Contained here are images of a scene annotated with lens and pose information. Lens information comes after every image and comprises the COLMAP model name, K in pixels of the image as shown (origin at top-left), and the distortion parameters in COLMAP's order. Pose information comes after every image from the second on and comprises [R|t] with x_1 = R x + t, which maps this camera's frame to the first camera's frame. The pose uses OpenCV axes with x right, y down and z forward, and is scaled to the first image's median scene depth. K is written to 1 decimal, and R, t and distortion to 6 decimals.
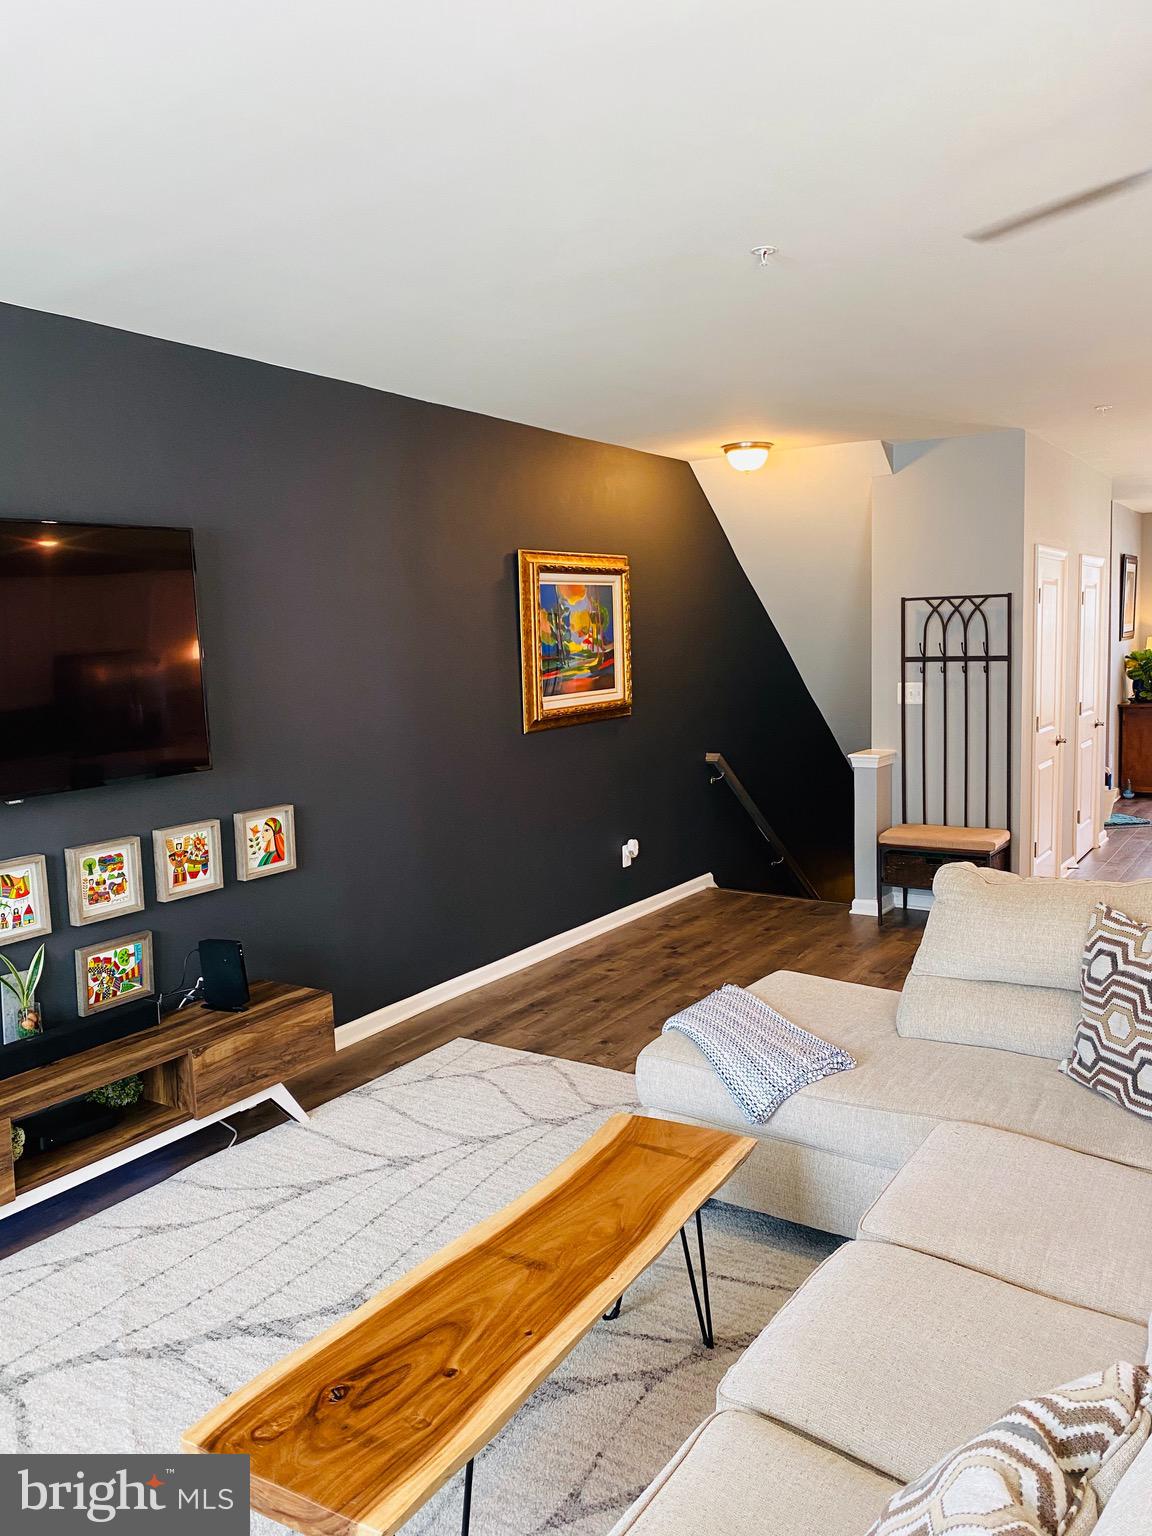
lens RADIAL K [[1171.1, 0, 582.4], [0, 1171.1, 769.7], [0, 0, 1]] dist [0.048572, -0.080542]
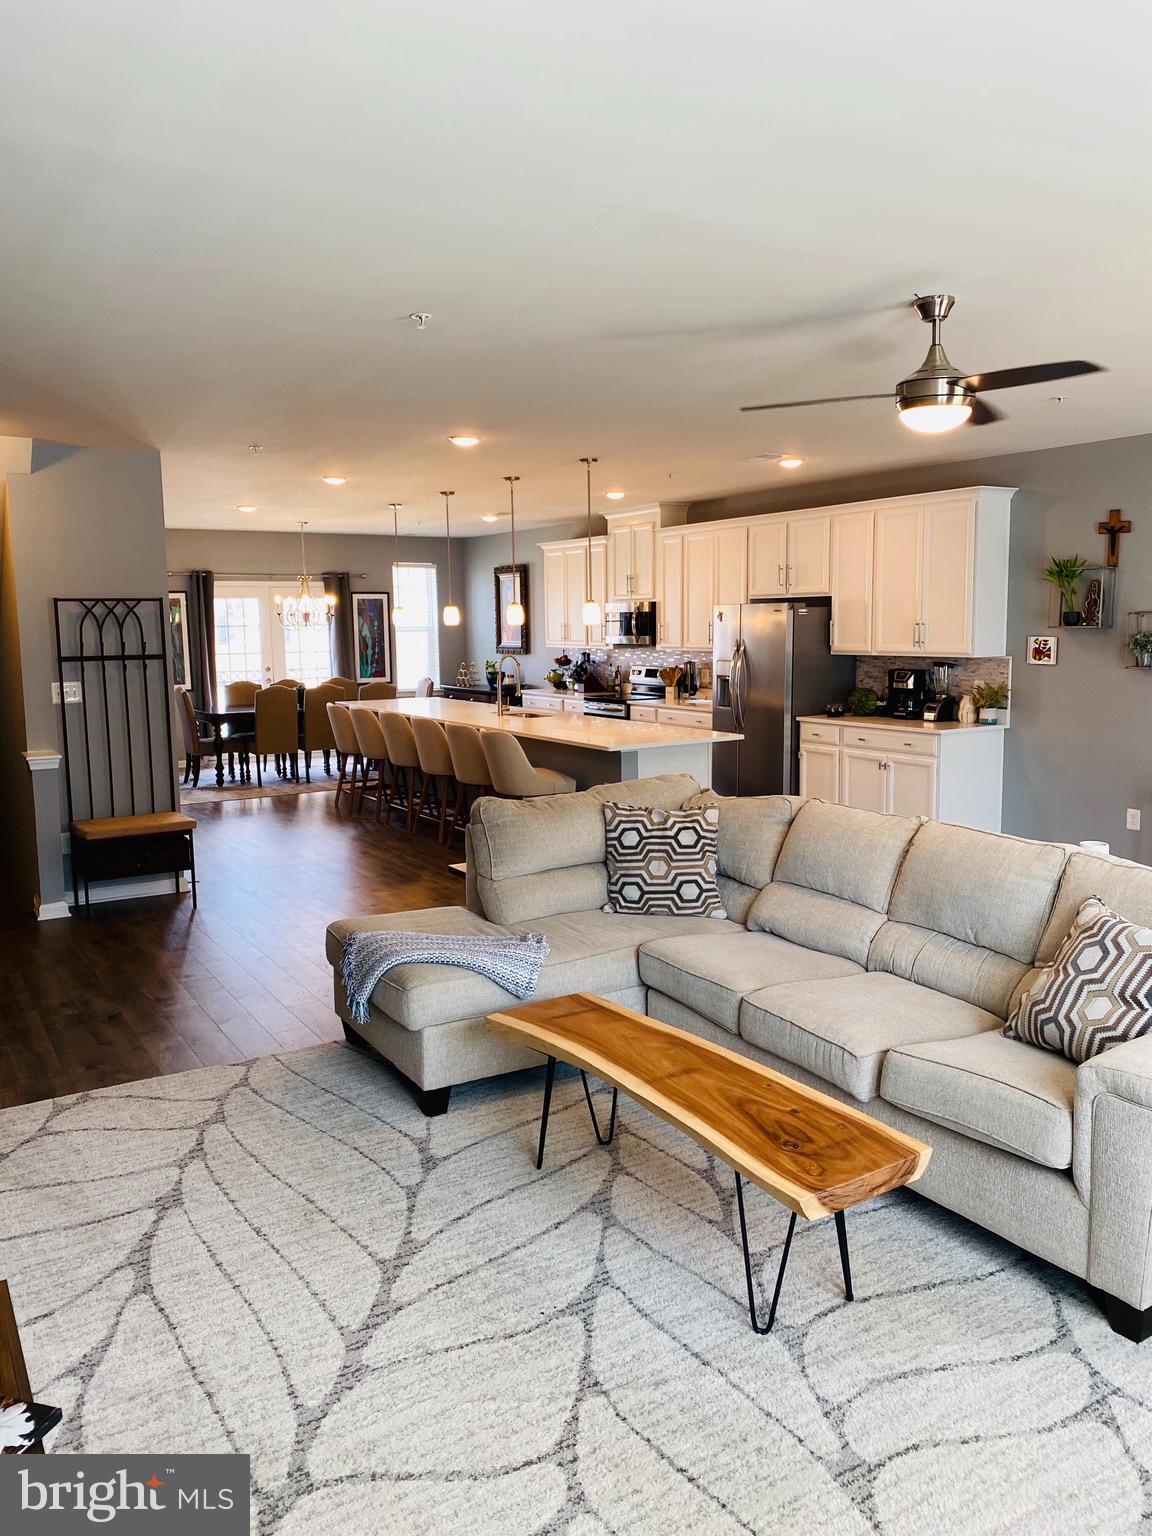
lens RADIAL K [[1171.1, 0, 582.4], [0, 1171.1, 769.7], [0, 0, 1]] dist [0.048572, -0.080542]
pose [[0.433314, -0.094916, 0.896231, -0.590833], [0.106361, 0.992875, 0.053727, -0.008984], [-0.894945, 0.072043, 0.440322, 0.215232]]
